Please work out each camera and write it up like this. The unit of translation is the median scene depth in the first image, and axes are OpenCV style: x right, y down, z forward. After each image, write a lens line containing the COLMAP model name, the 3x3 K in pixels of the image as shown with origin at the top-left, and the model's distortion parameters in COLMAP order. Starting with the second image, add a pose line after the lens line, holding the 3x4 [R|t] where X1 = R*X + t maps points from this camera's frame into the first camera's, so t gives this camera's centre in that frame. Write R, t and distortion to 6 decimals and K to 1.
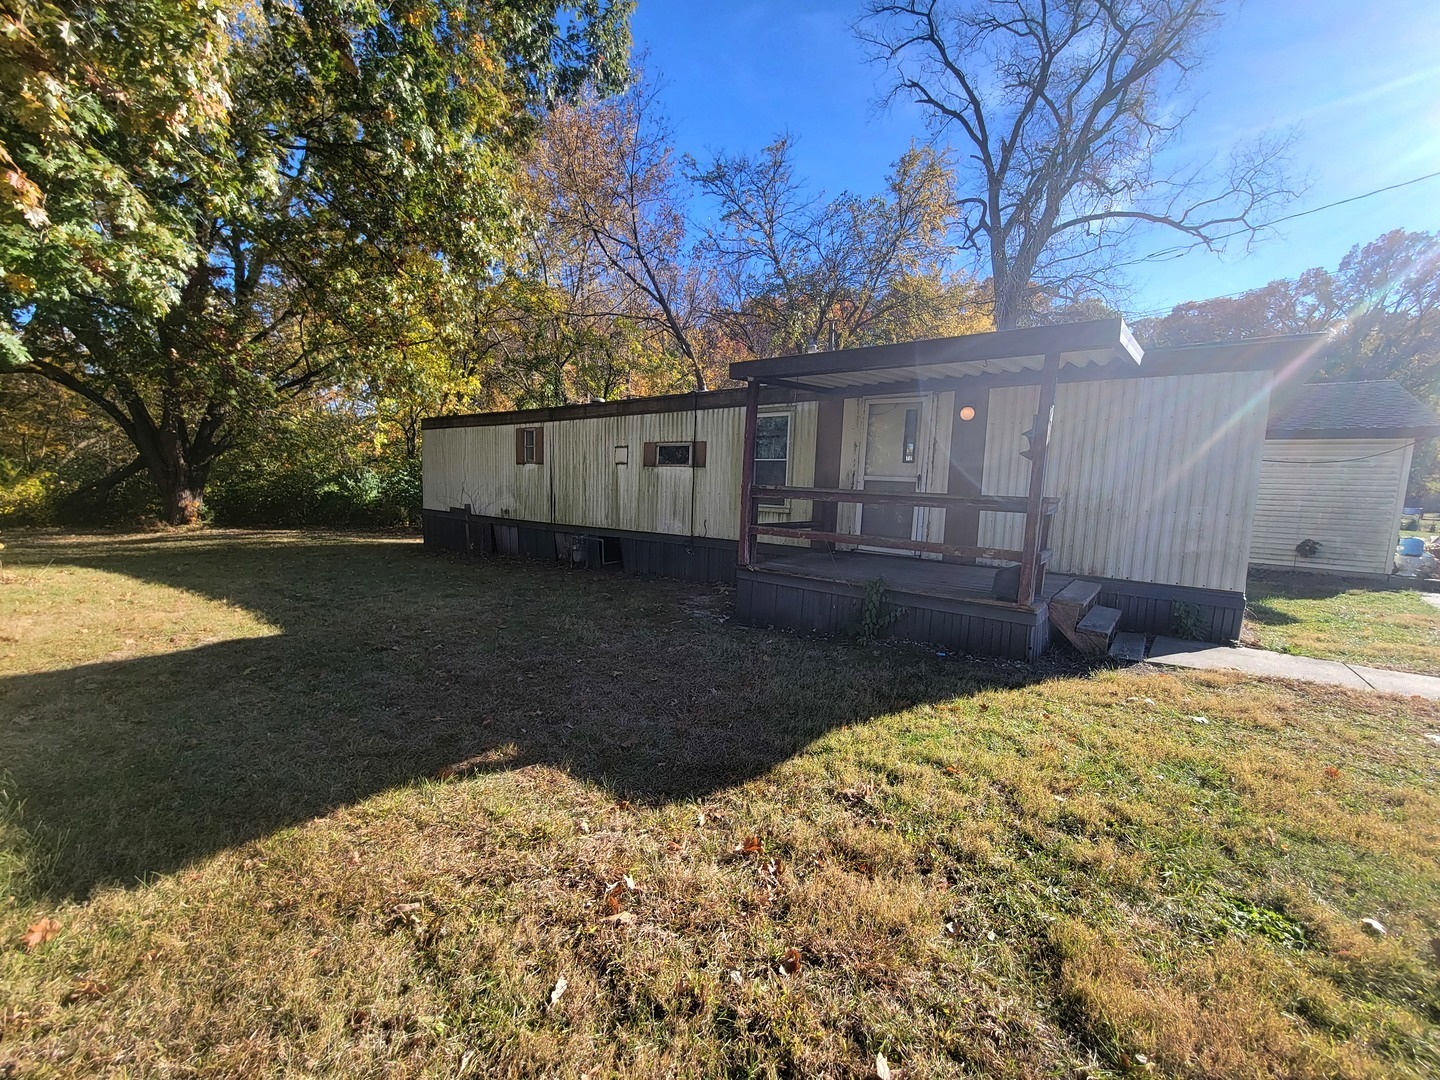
lens RADIAL K [[589.6, 0, 731.6], [0, 589.6, 554.8], [0, 0, 1]] dist [-0.004633, -0.000620]
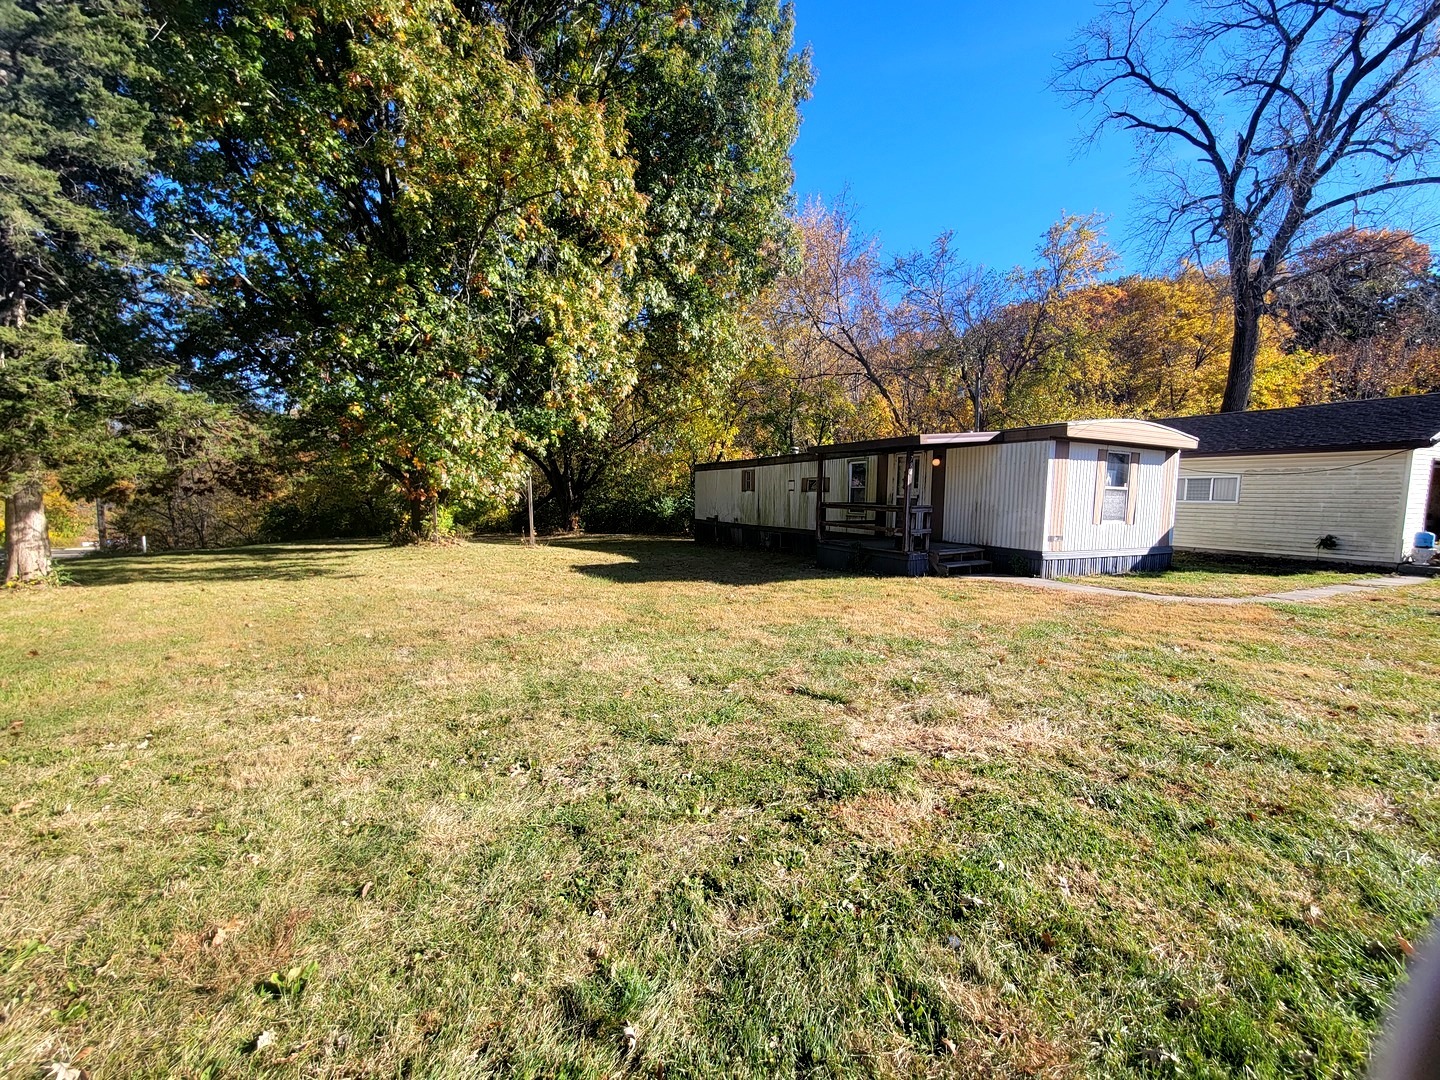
lens RADIAL K [[589.6, 0, 731.6], [0, 589.6, 554.8], [0, 0, 1]] dist [-0.004633, -0.000620]
pose [[0.903628, 0.015071, -0.428054, 0.345490], [-0.025508, 0.999501, -0.018656, 0.061827], [0.427559, 0.027777, 0.903561, -0.552638]]
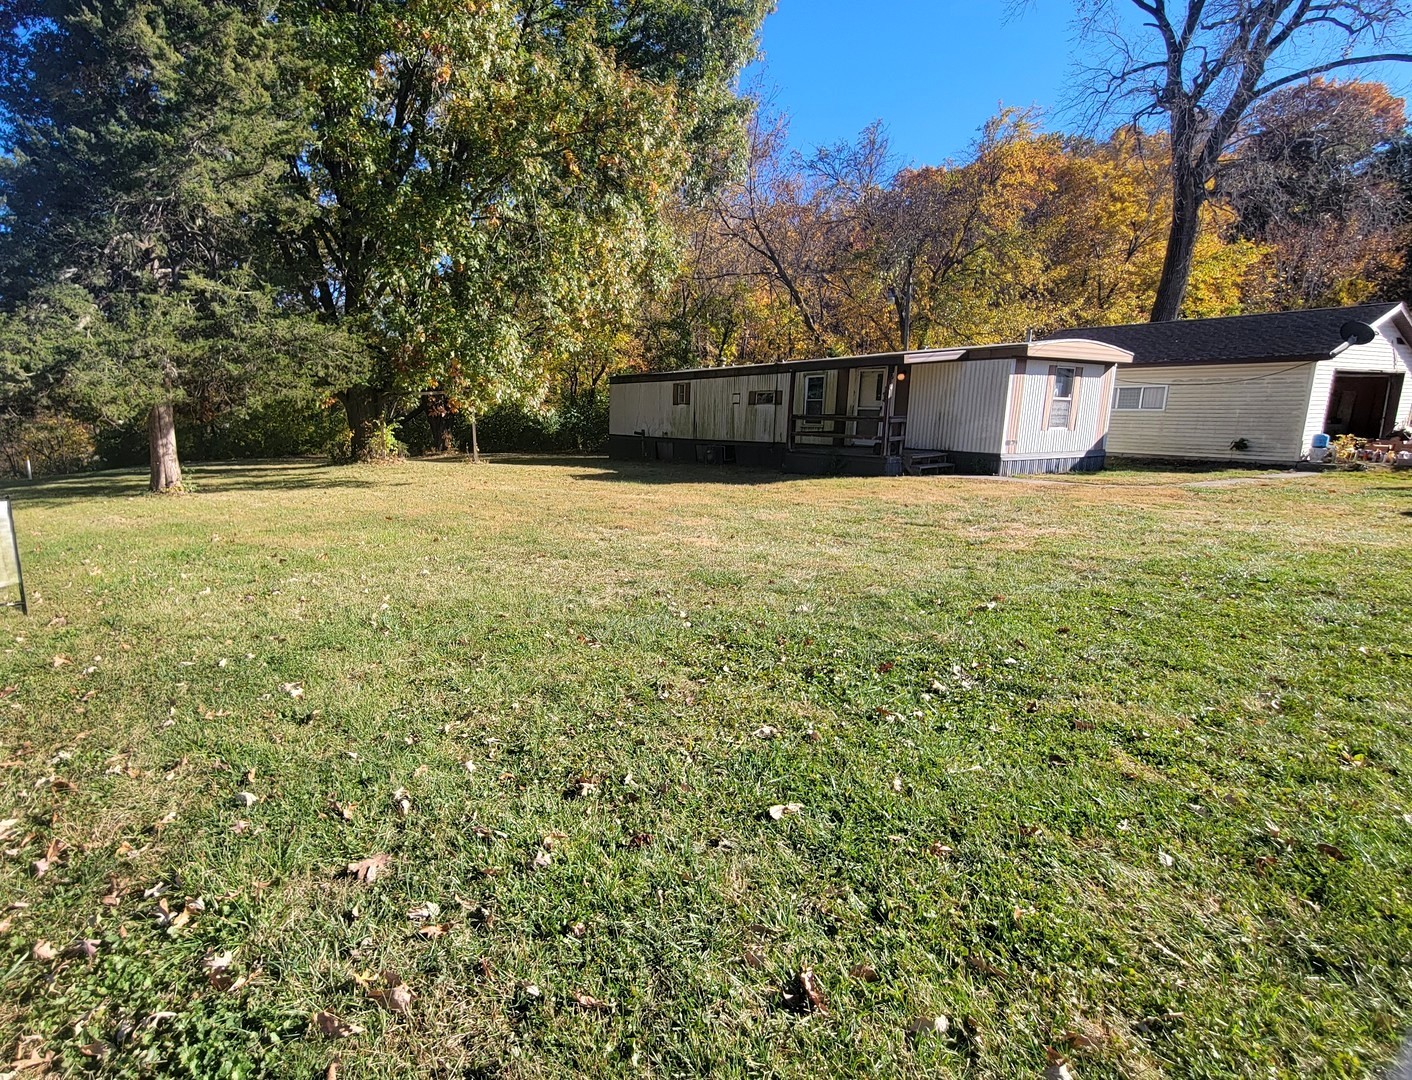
lens RADIAL K [[729.3, 0, 558.1], [0, 729.3, 549.5], [0, 0, 1]] dist [-0.002604, -0.002049]
pose [[0.912796, 0.039153, -0.406534, 0.201883], [-0.011211, 0.997421, 0.070888, 0.116255], [0.408261, -0.060149, 0.910881, -1.076933]]
